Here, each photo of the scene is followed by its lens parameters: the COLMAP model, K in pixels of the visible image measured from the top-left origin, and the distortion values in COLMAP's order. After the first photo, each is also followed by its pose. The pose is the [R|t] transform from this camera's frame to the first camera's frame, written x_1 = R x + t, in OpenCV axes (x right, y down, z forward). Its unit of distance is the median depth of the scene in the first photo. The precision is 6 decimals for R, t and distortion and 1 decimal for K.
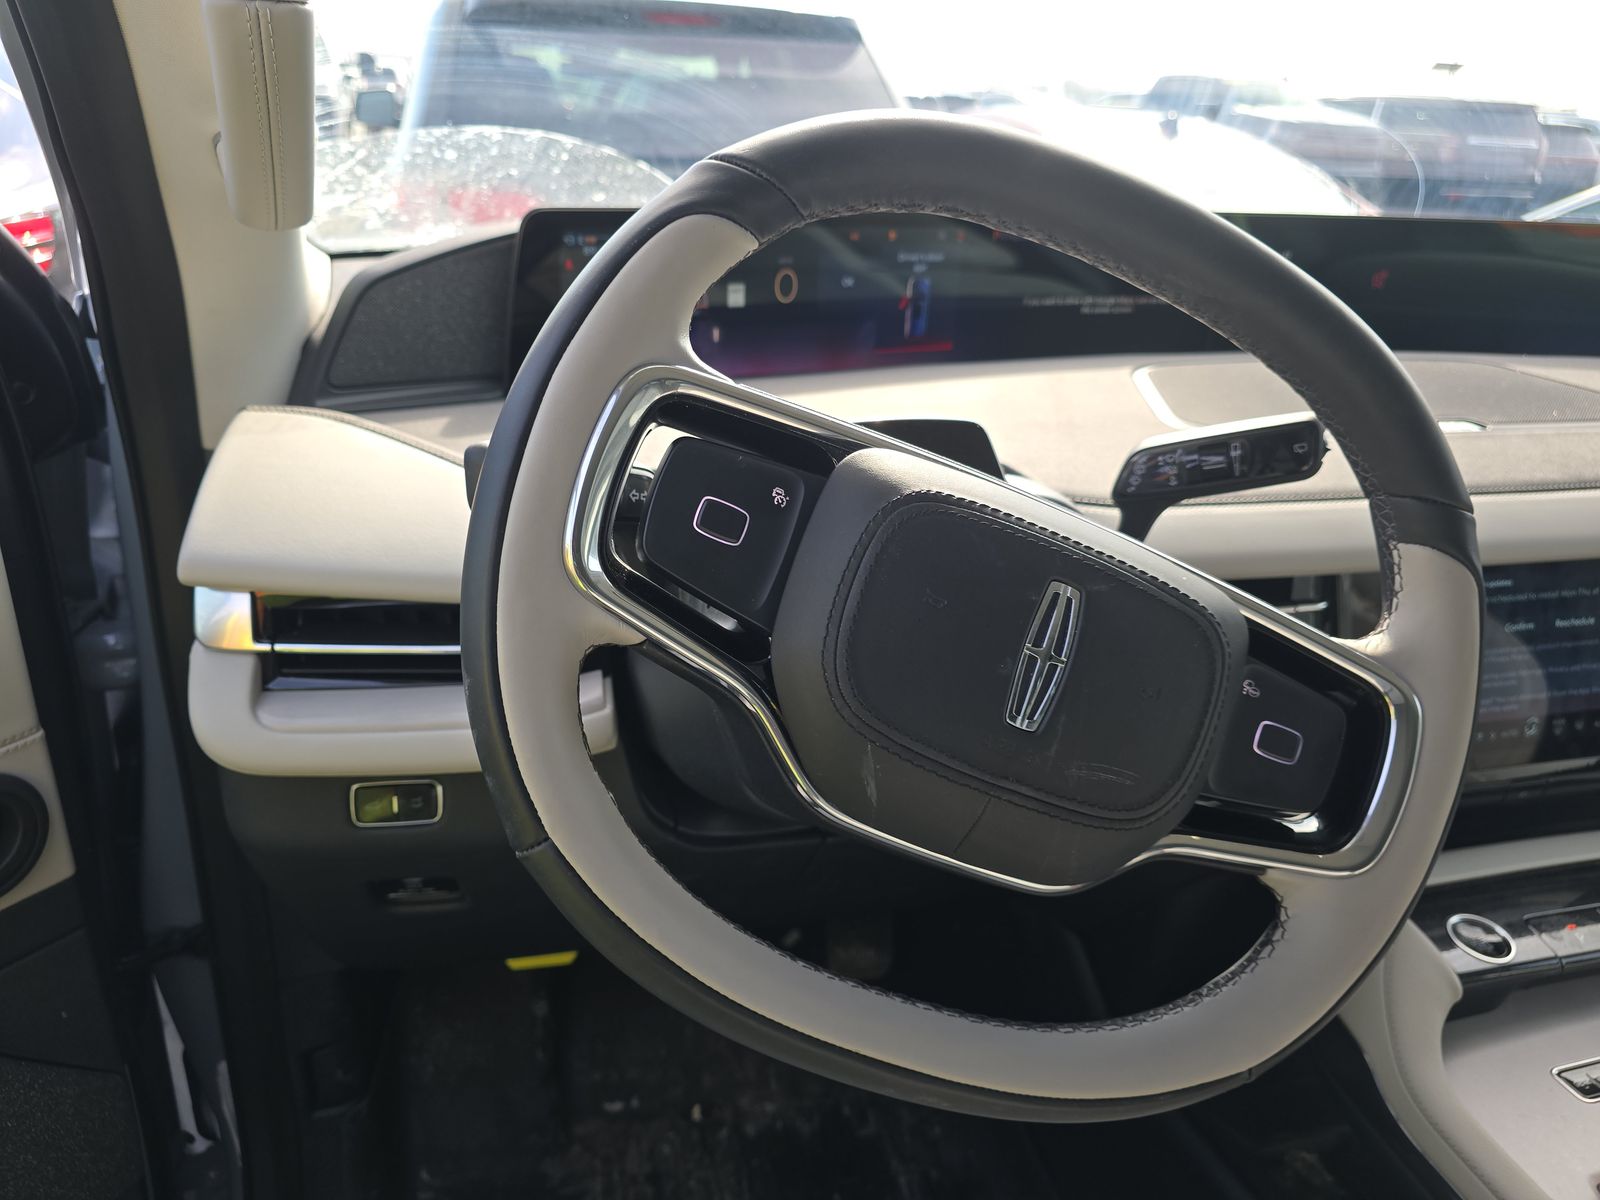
lens RADIAL K [[1104.1, 0, 712.8], [0, 1104.1, 576.1], [0, 0, 1]] dist [0.026438, -0.036118]
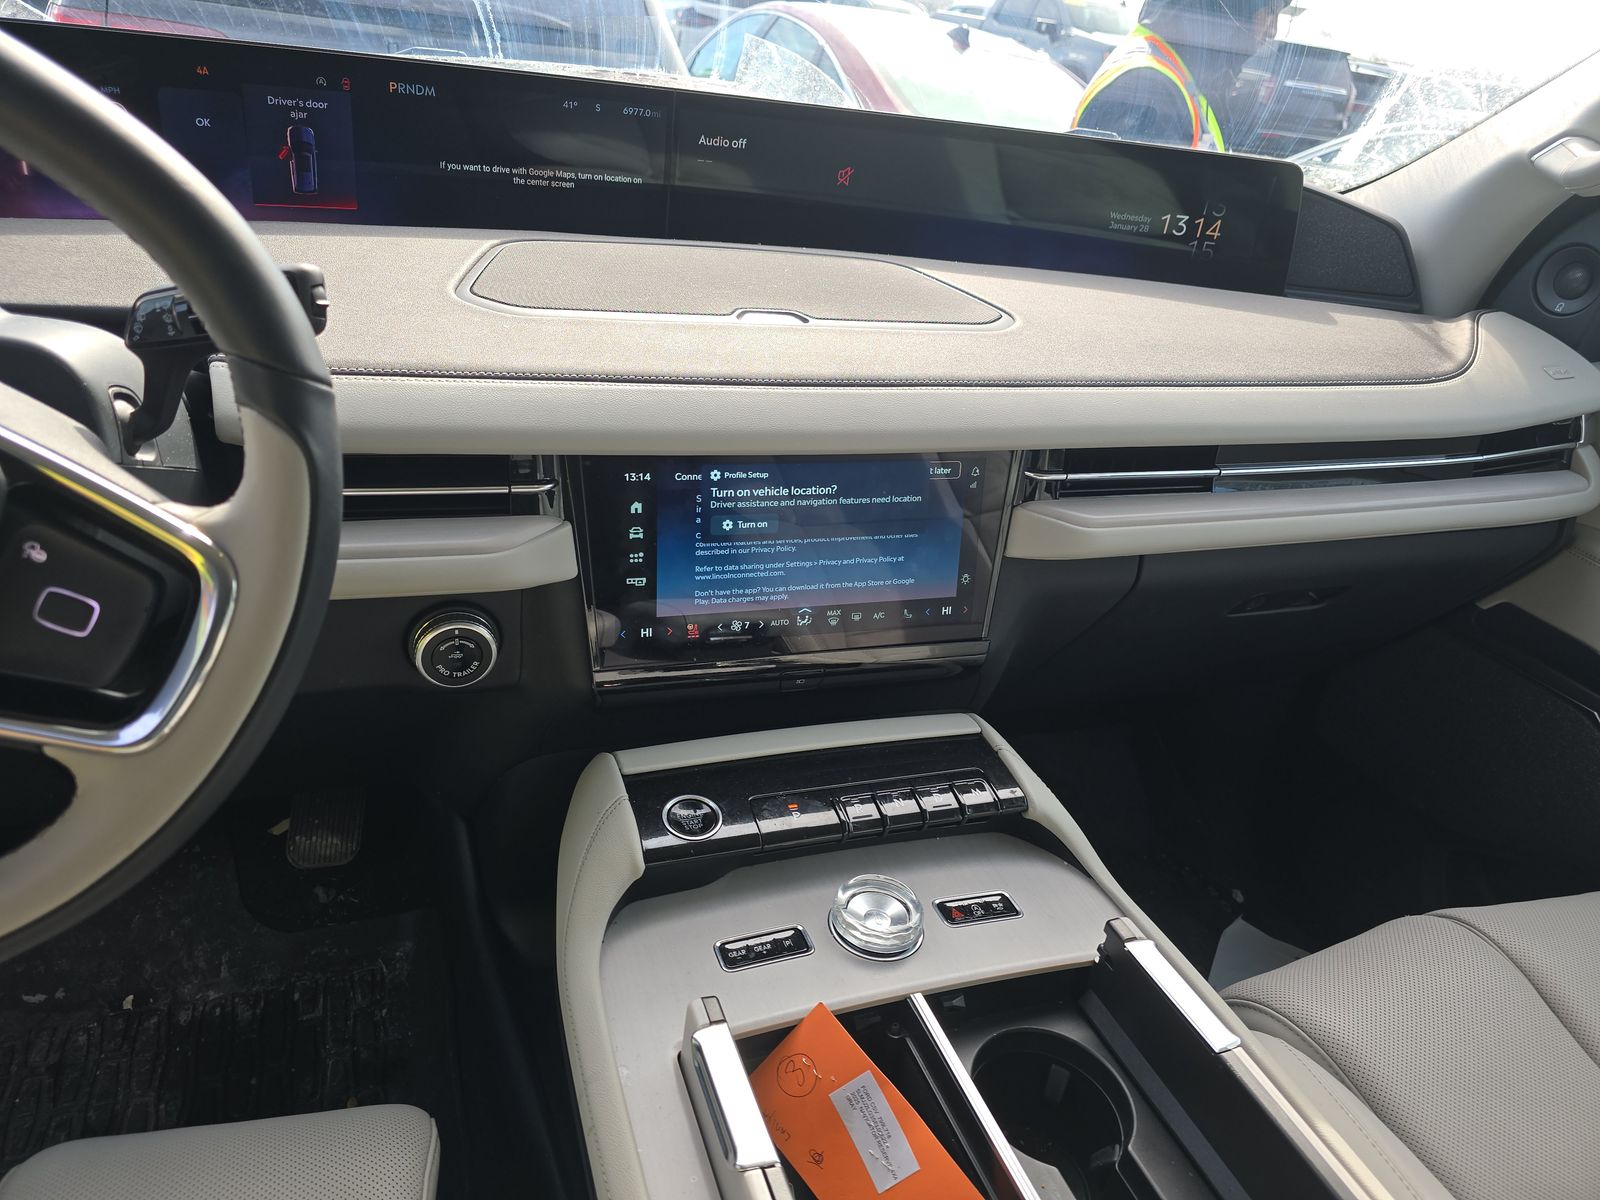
lens RADIAL K [[1104.1, 0, 712.8], [0, 1104.1, 576.1], [0, 0, 1]] dist [0.026438, -0.036118]
pose [[0.988344, 0.024589, 0.150238, 0.389097], [-0.038295, 0.995293, 0.089025, 0.007930], [-0.147342, -0.093741, 0.984633, 0.004287]]
